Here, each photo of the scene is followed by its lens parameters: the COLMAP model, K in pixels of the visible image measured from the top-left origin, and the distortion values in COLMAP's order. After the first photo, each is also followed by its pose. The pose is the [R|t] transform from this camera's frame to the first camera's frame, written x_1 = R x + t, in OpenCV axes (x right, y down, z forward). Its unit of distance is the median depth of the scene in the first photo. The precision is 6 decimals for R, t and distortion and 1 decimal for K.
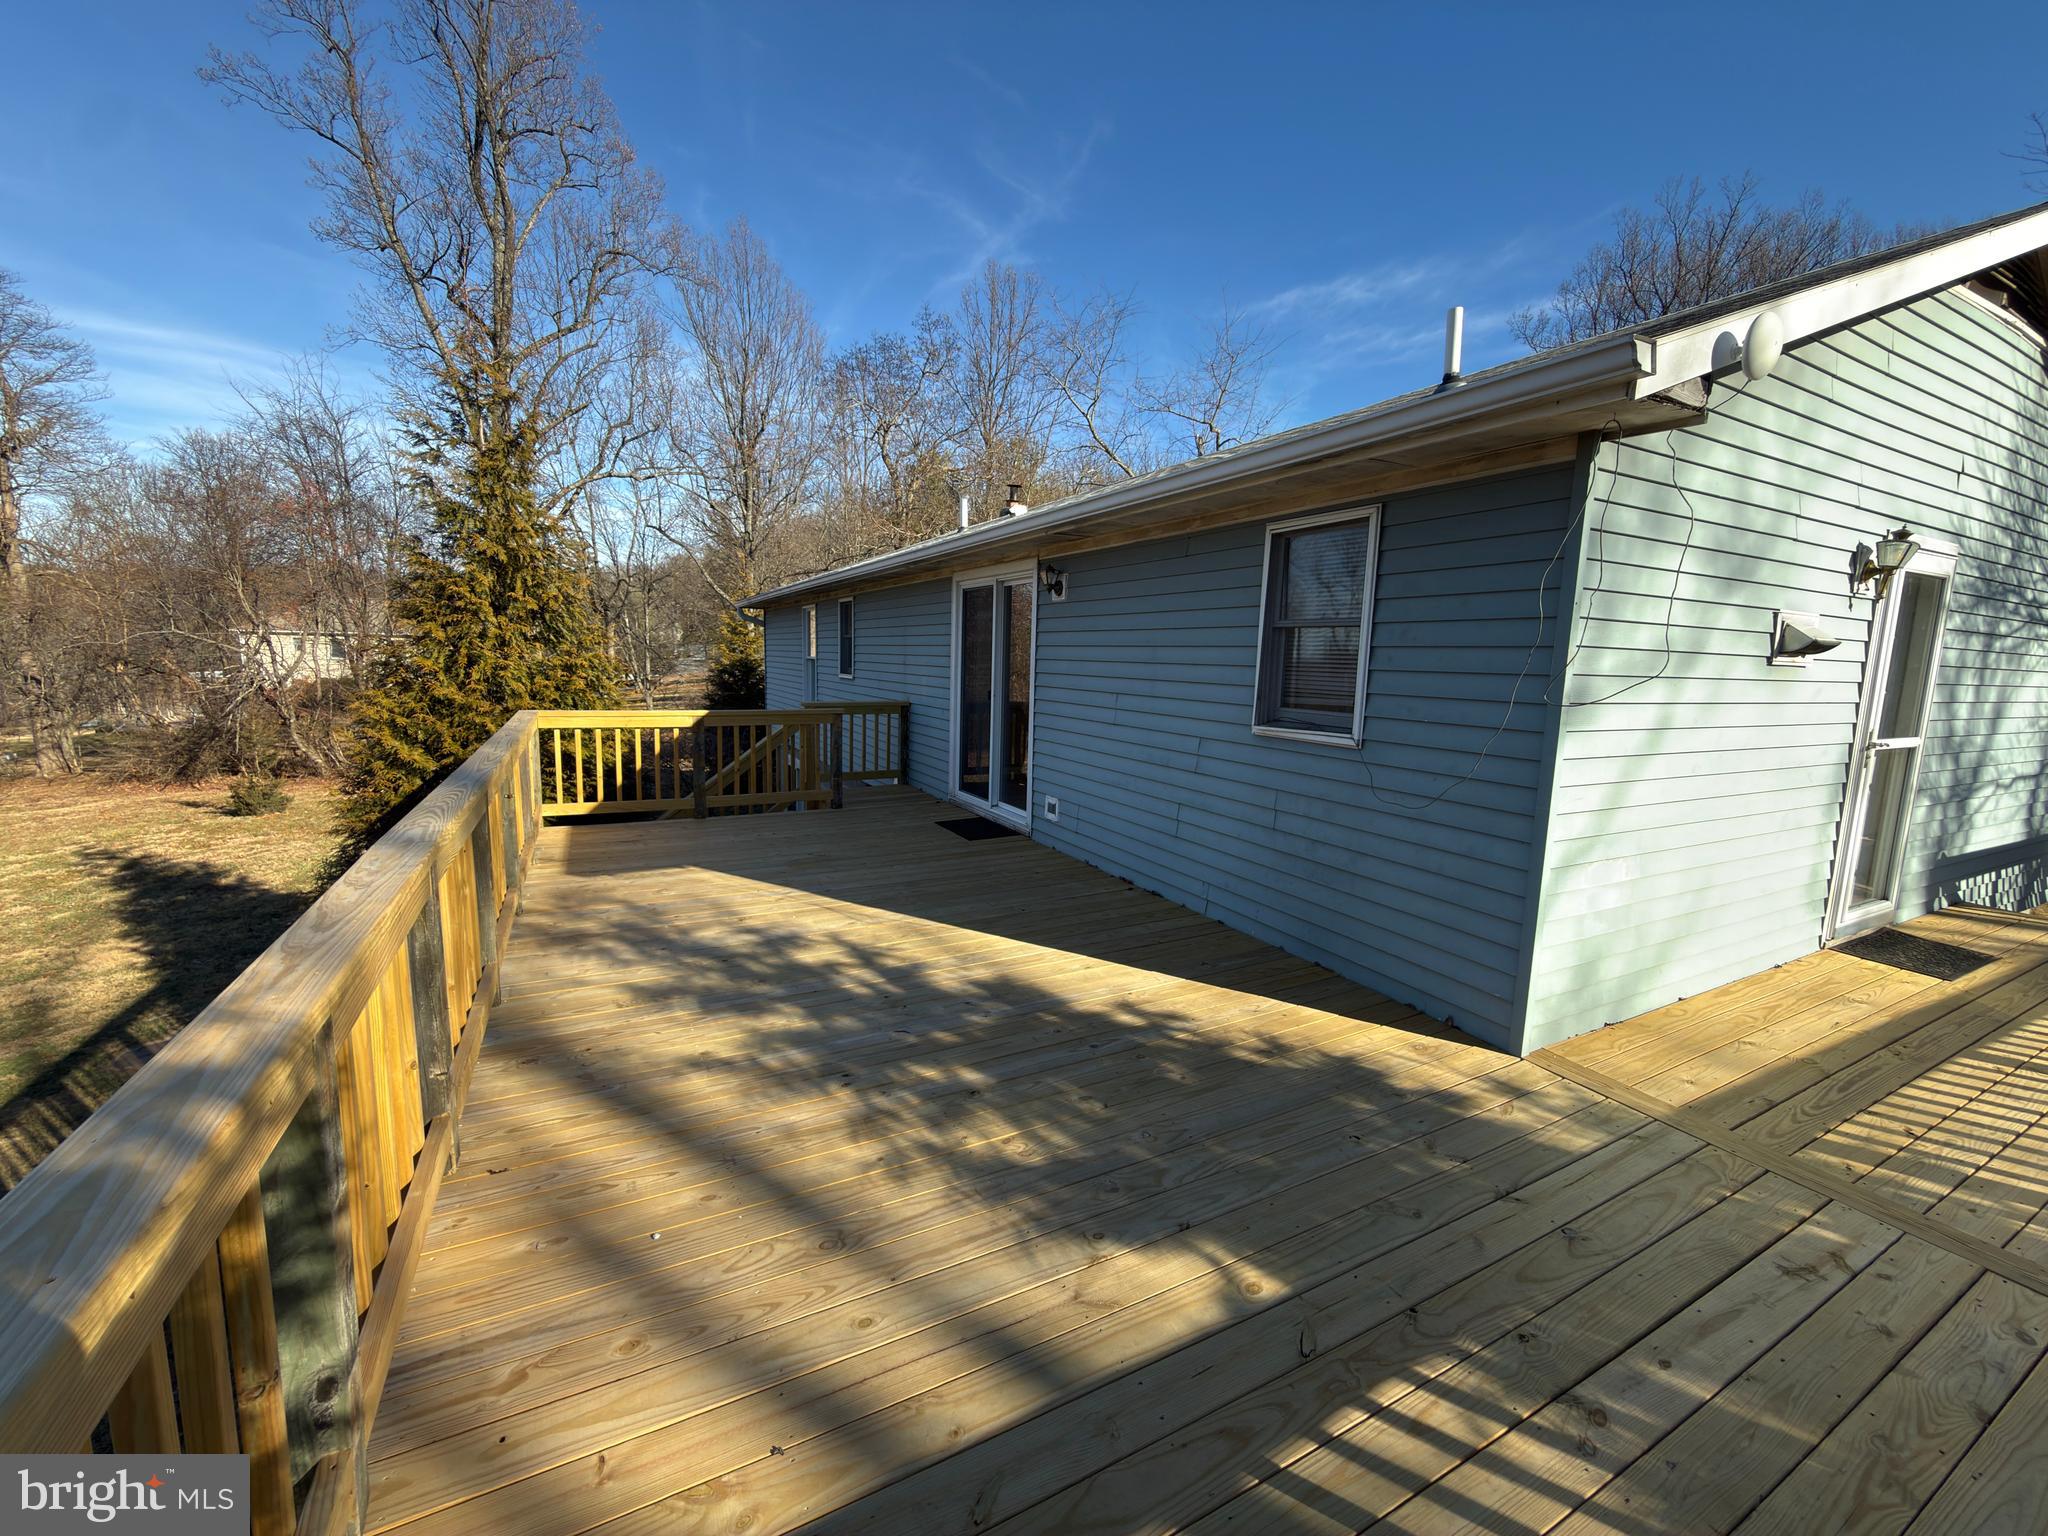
lens RADIAL K [[812.9, 0, 1022.0], [0, 812.9, 763.1], [0, 0, 1]] dist [-0.001735, -0.000320]
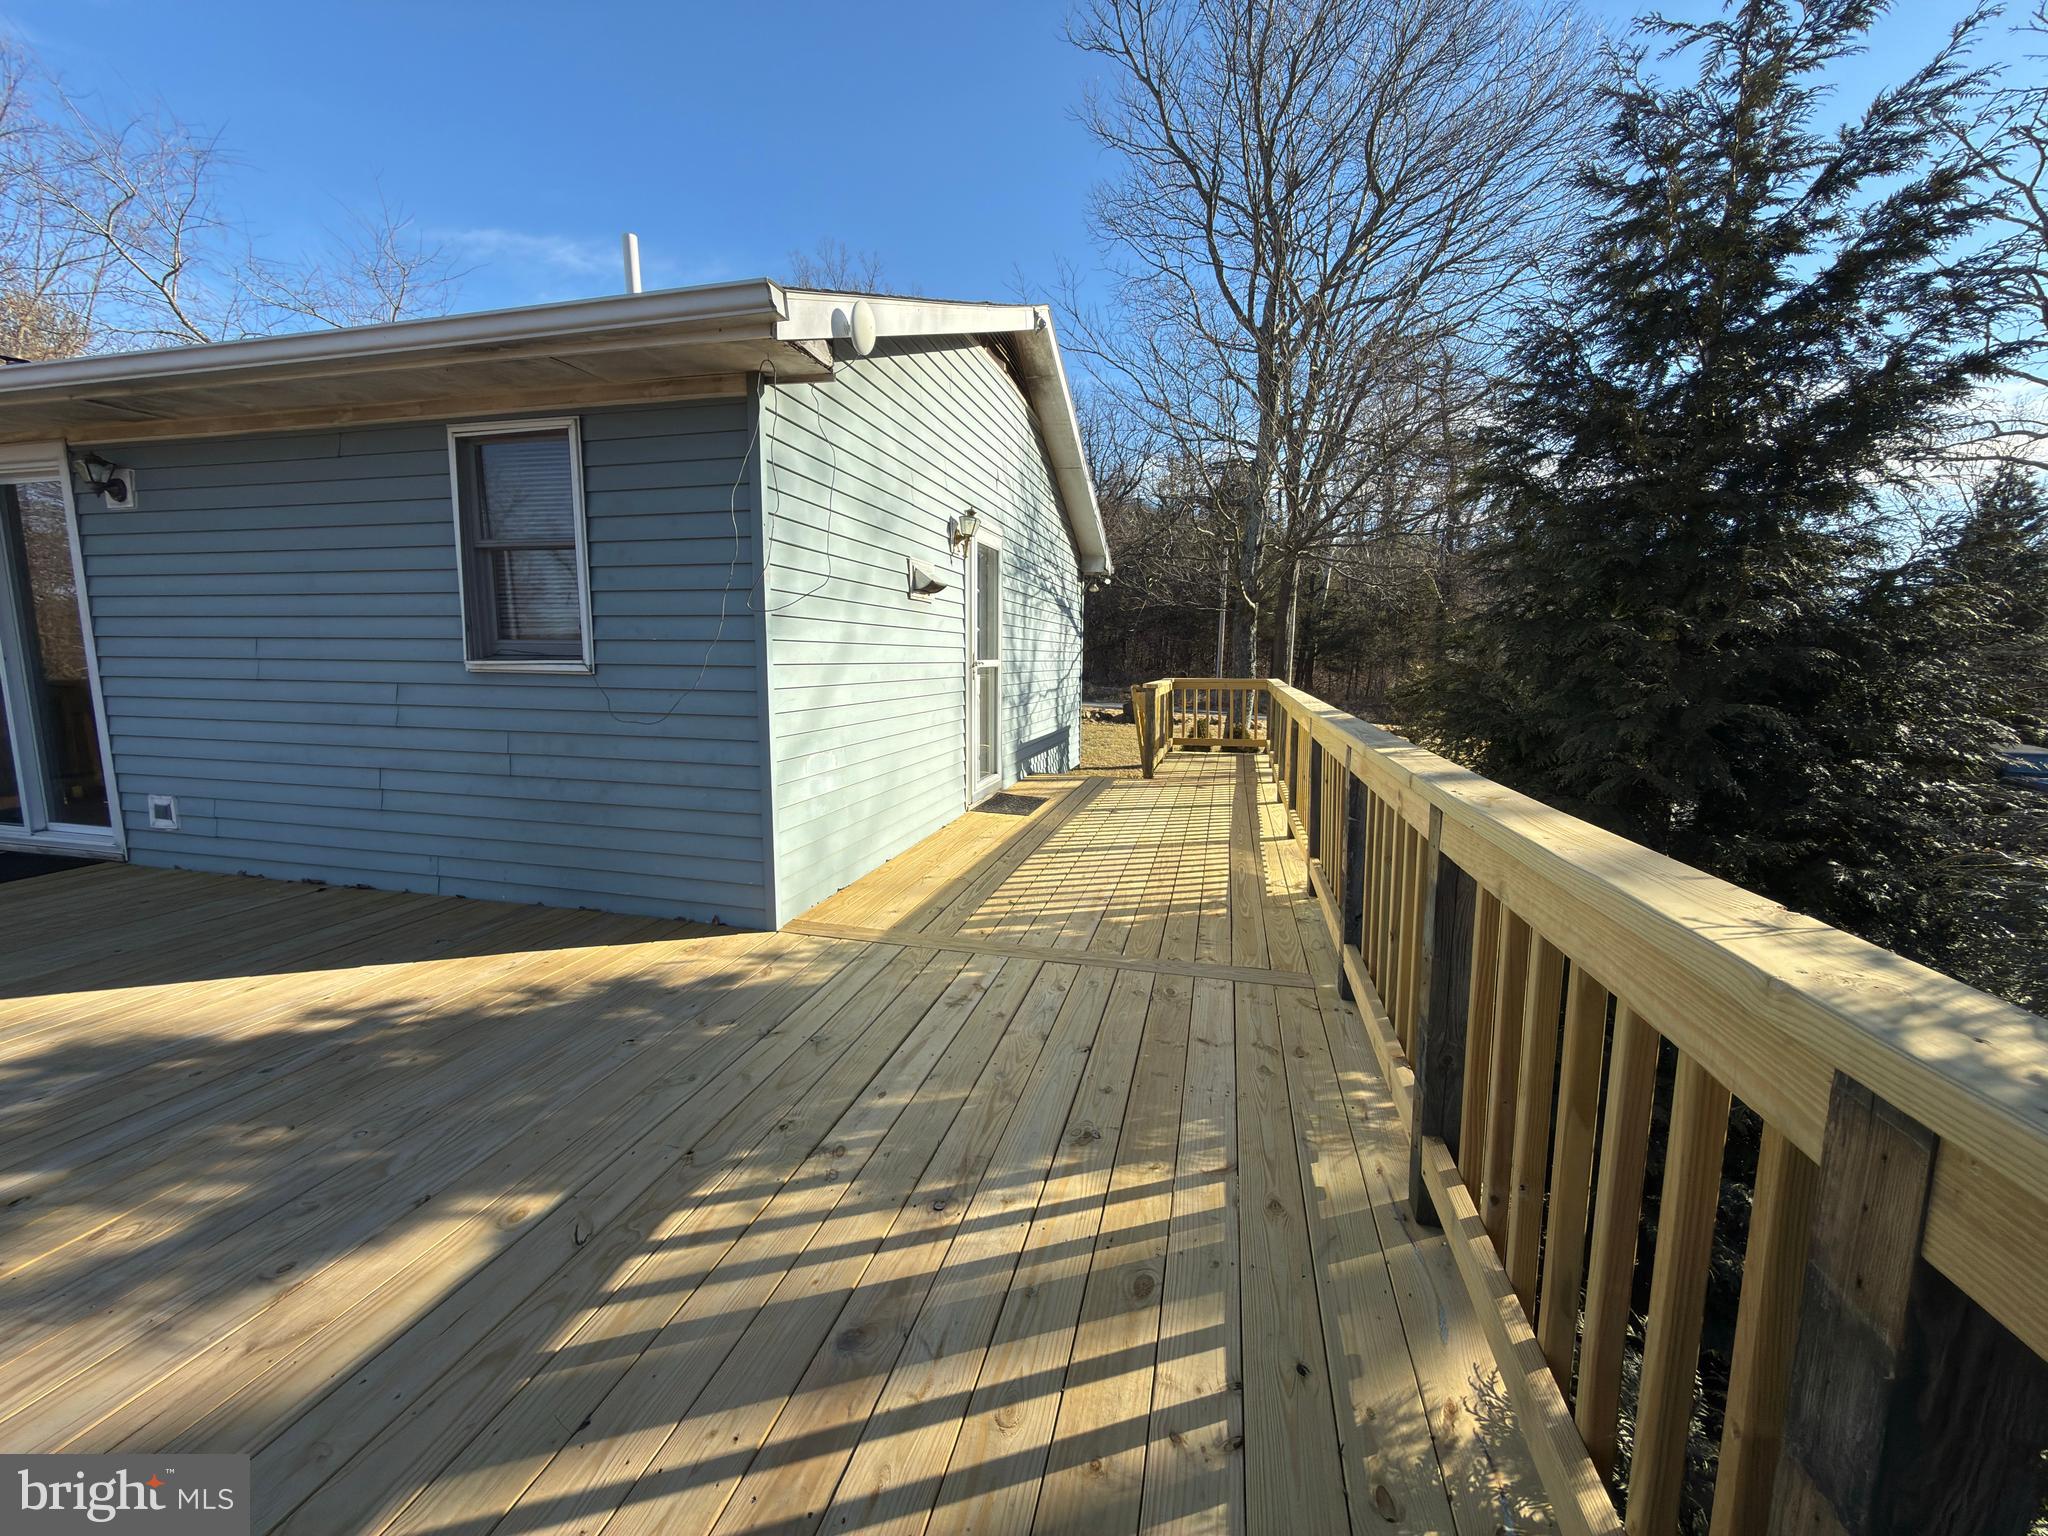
lens RADIAL K [[812.9, 0, 1025.9], [0, 812.9, 766.1], [0, 0, 1]] dist [-0.001735, -0.000320]
pose [[0.661956, -0.122442, 0.739474, 0.031235], [0.109126, 0.991799, 0.066535, 0.091879], [-0.741556, 0.036653, 0.669889, -0.027109]]
